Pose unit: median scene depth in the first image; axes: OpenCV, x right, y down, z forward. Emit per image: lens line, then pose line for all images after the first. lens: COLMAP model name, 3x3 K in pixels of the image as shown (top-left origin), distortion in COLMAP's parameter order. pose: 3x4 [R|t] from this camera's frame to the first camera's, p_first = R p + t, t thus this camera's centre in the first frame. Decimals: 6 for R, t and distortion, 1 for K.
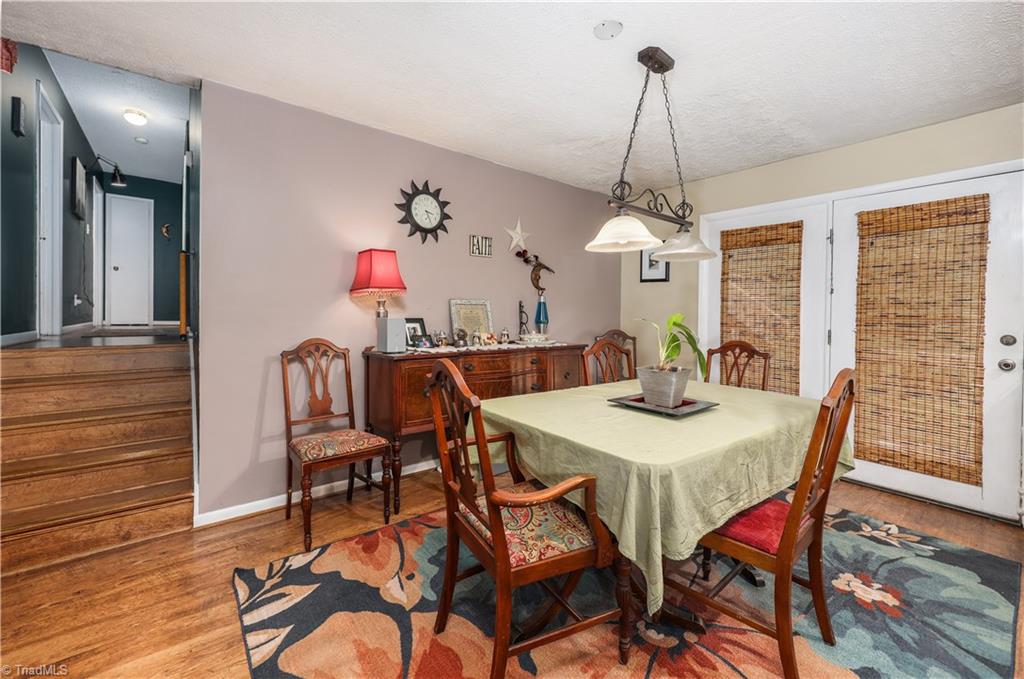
lens RADIAL K [[424.6, 0, 509.0], [0, 424.6, 312.3], [0, 0, 1]] dist [-0.004315, 0.000665]
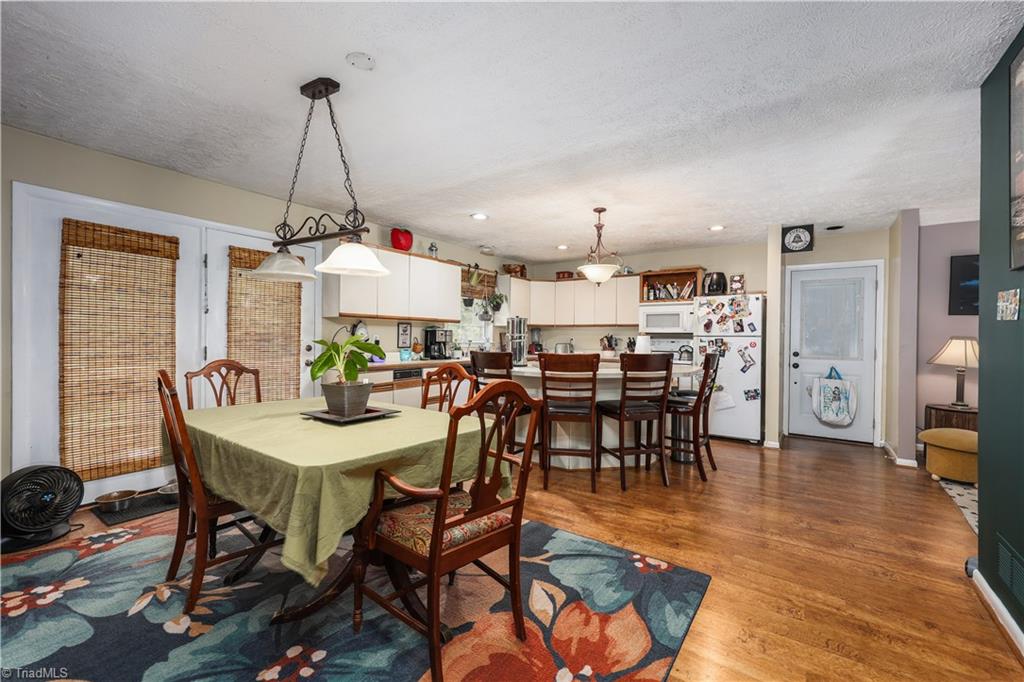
lens RADIAL K [[424.6, 0, 517.2], [0, 424.6, 341.0], [0, 0, 1]] dist [-0.004315, 0.000665]
pose [[-0.294960, -0.021180, 0.955275, -0.539988], [-0.014960, 0.999734, 0.017546, -0.003576], [-0.955392, -0.009115, -0.295199, 0.578742]]
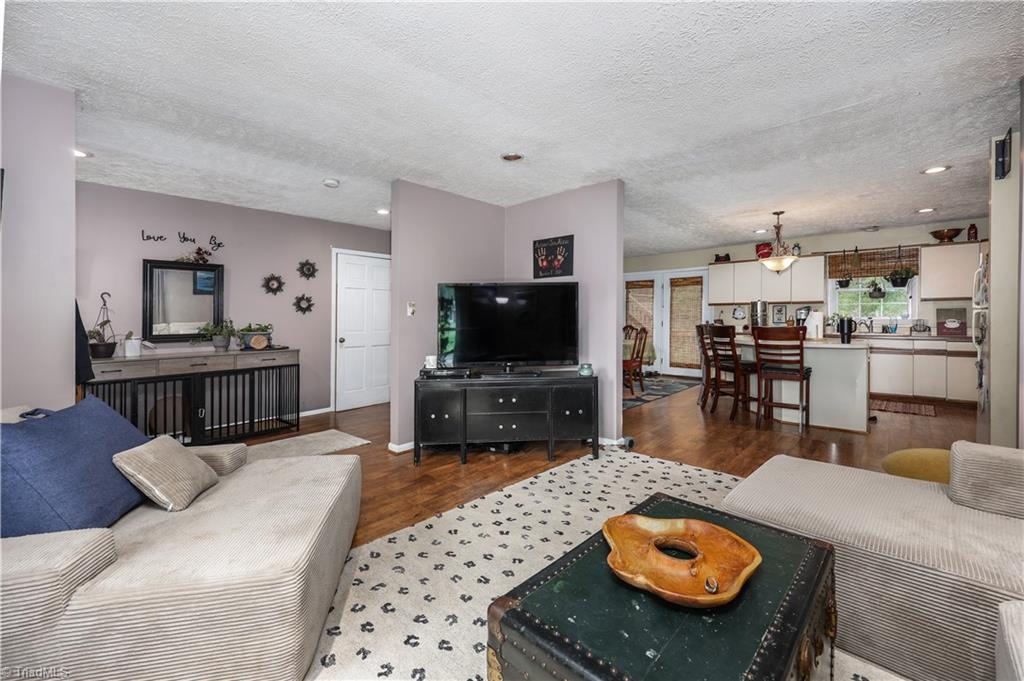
lens RADIAL K [[424.6, 0, 512.4], [0, 424.6, 333.0], [0, 0, 1]] dist [-0.004315, 0.000665]
pose [[0.987147, -0.028370, 0.157274, -0.647631], [0.022093, 0.998893, 0.041520, -0.015545], [-0.158277, -0.037512, 0.986682, -1.598873]]
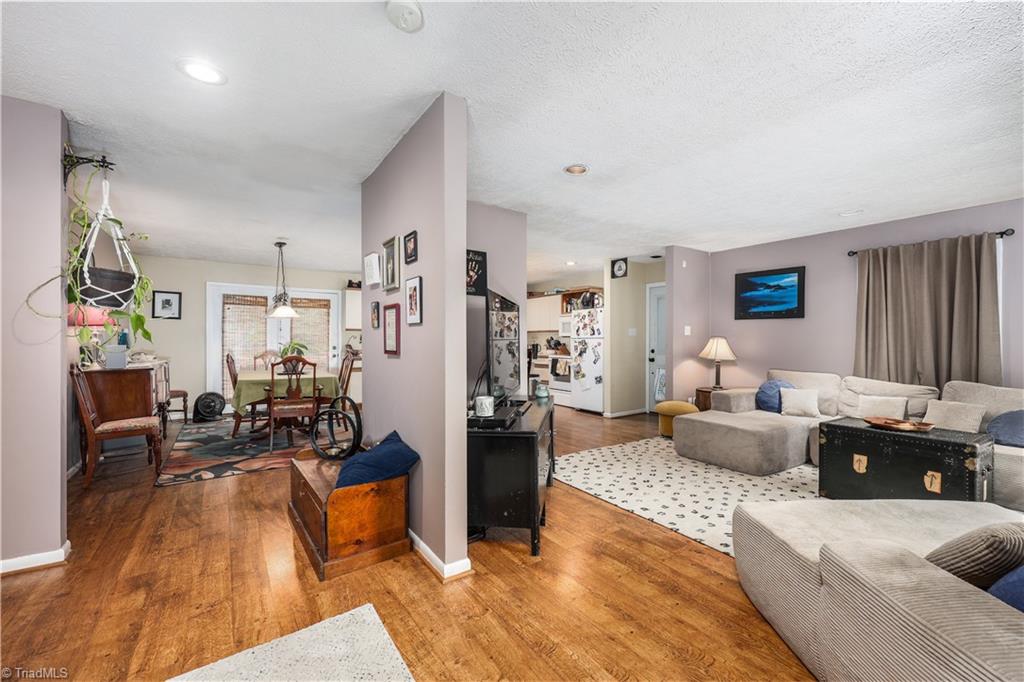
lens RADIAL K [[424.6, 0, 517.5], [0, 424.6, 335.6], [0, 0, 1]] dist [-0.004315, 0.000665]
pose [[0.047759, 0.001339, 0.998858, -1.532369], [-0.000682, 0.999999, -0.001308, -0.016142], [-0.998859, -0.000619, 0.047759, -0.411820]]
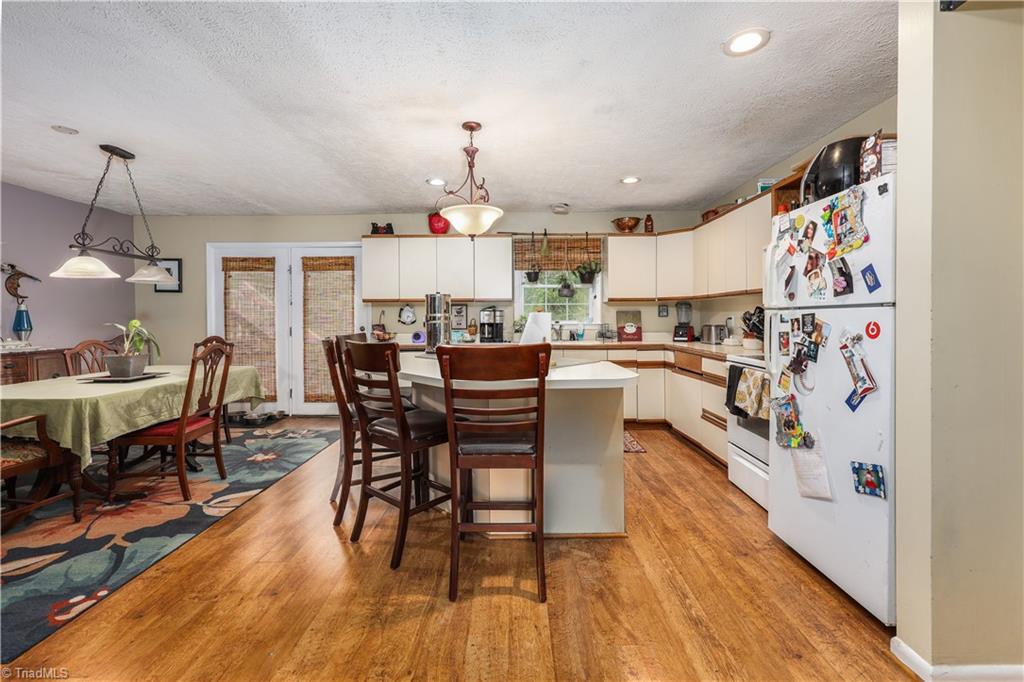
lens RADIAL K [[424.6, 0, 515.1], [0, 424.6, 318.6], [0, 0, 1]] dist [-0.004315, 0.000665]
pose [[0.622073, -0.019681, 0.782712, 0.023220], [0.013229, 0.999806, 0.014625, -0.003021], [-0.782847, 0.001256, 0.622213, -0.713083]]
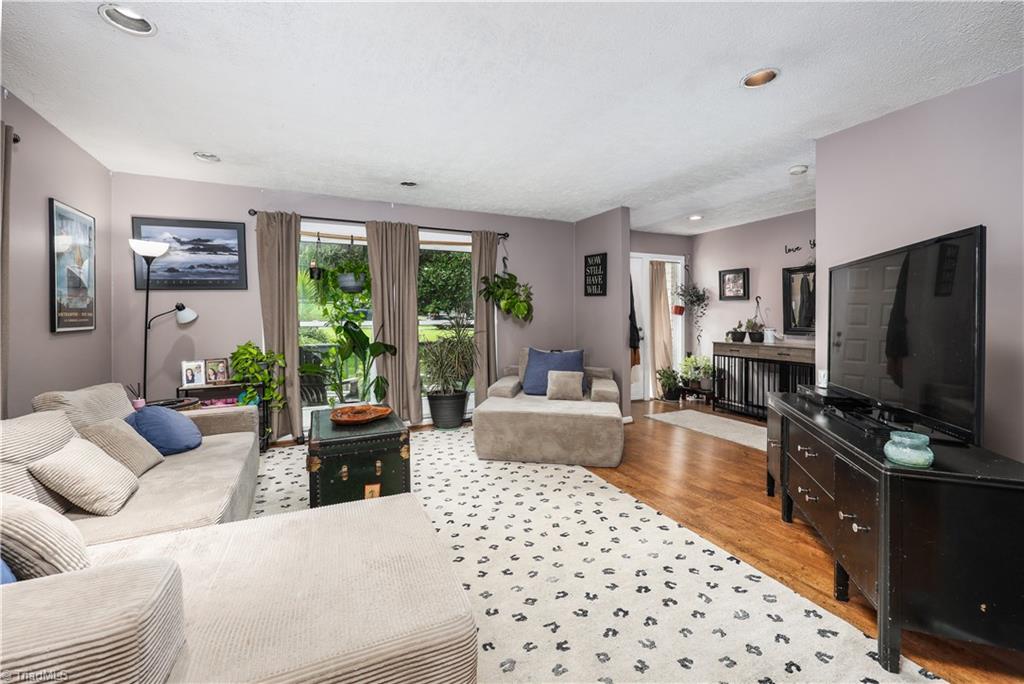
lens RADIAL K [[424.6, 0, 507.1], [0, 424.6, 322.7], [0, 0, 1]] dist [-0.004315, 0.000665]
pose [[-0.224563, 0.000132, -0.974460, 0.337925], [0.001619, 0.999999, -0.000237, 0.001059], [0.974458, -0.001631, -0.224563, -0.773059]]
